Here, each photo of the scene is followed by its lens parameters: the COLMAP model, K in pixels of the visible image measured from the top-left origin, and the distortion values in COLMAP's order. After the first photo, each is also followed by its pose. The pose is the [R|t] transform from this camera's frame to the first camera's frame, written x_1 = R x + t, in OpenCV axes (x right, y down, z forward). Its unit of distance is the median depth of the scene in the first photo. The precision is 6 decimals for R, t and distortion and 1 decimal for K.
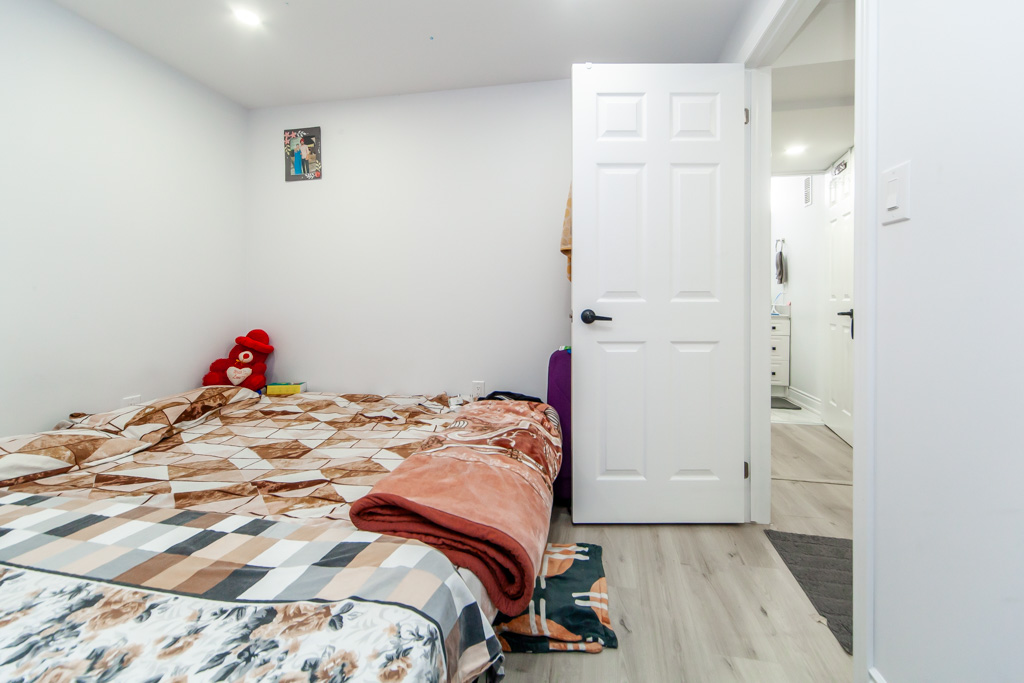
lens RADIAL K [[346.5, 0, 550.4], [0, 346.5, 300.2], [0, 0, 1]] dist [0.000349, 0.000036]
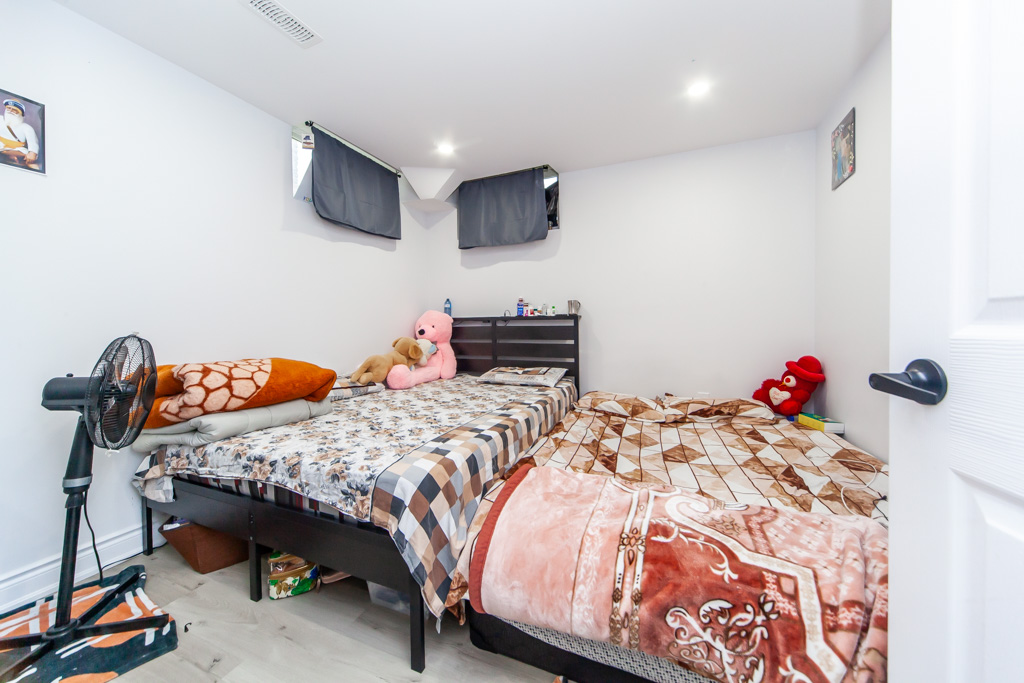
lens RADIAL K [[346.5, 0, 513.9], [0, 346.5, 336.5], [0, 0, 1]] dist [0.000349, 0.000036]
pose [[-0.199082, 0.030940, -0.979494, 0.502006], [0.001304, 0.999509, 0.031308, -0.004997], [0.979982, 0.004956, -0.199024, 0.707457]]
